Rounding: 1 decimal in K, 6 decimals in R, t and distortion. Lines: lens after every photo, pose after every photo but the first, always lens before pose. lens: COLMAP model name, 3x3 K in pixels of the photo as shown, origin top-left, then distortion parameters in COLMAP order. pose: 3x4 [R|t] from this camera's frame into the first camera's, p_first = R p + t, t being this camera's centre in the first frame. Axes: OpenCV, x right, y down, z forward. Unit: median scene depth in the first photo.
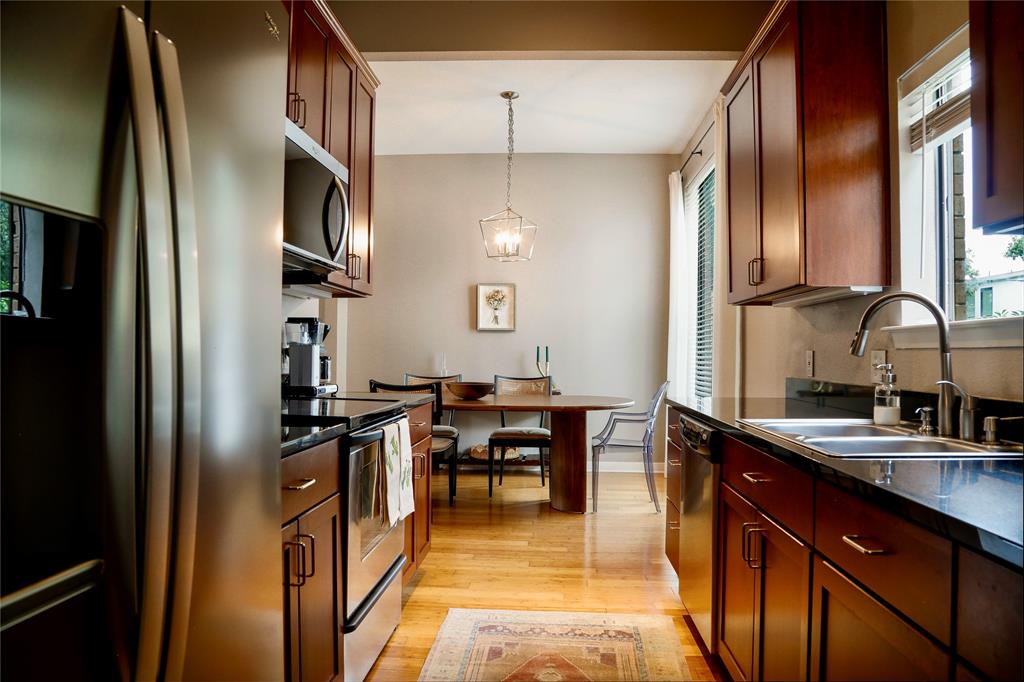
lens RADIAL K [[698.8, 0, 515.9], [0, 698.8, 348.4], [0, 0, 1]] dist [-0.120433, 0.065138]
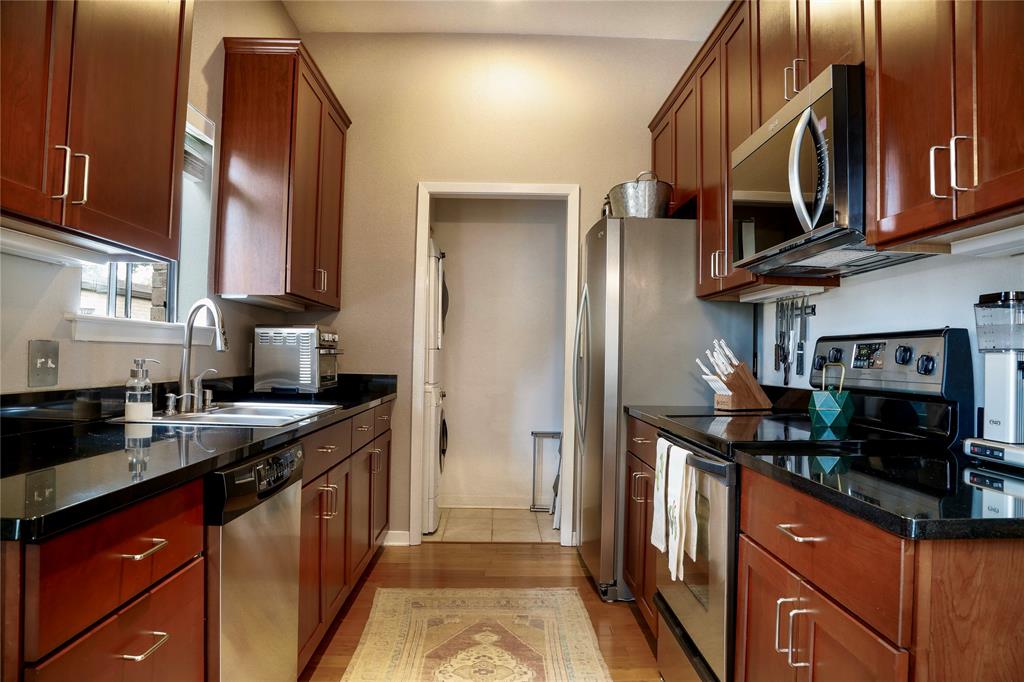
lens RADIAL K [[698.8, 0, 515.9], [0, 698.8, 348.4], [0, 0, 1]] dist [-0.120433, 0.065138]
pose [[-0.997238, -0.022564, -0.070765, 0.031501], [-0.020863, 0.999478, -0.024683, 0.008705], [0.071285, -0.023139, -0.997188, 0.848389]]
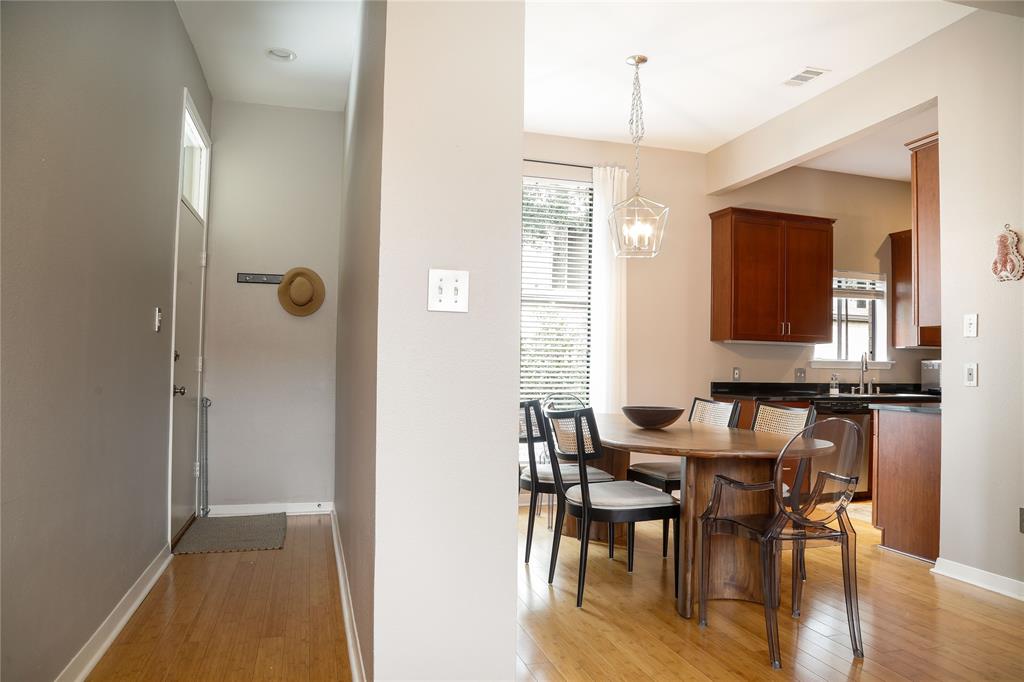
lens RADIAL K [[698.8, 0, 515.9], [0, 698.8, 348.4], [0, 0, 1]] dist [-0.120433, 0.065138]
pose [[-0.326105, 0.015251, 0.945210, -0.736337], [-0.025614, 0.999360, -0.024961, 0.009132], [-0.944986, -0.032350, -0.325506, 1.358462]]
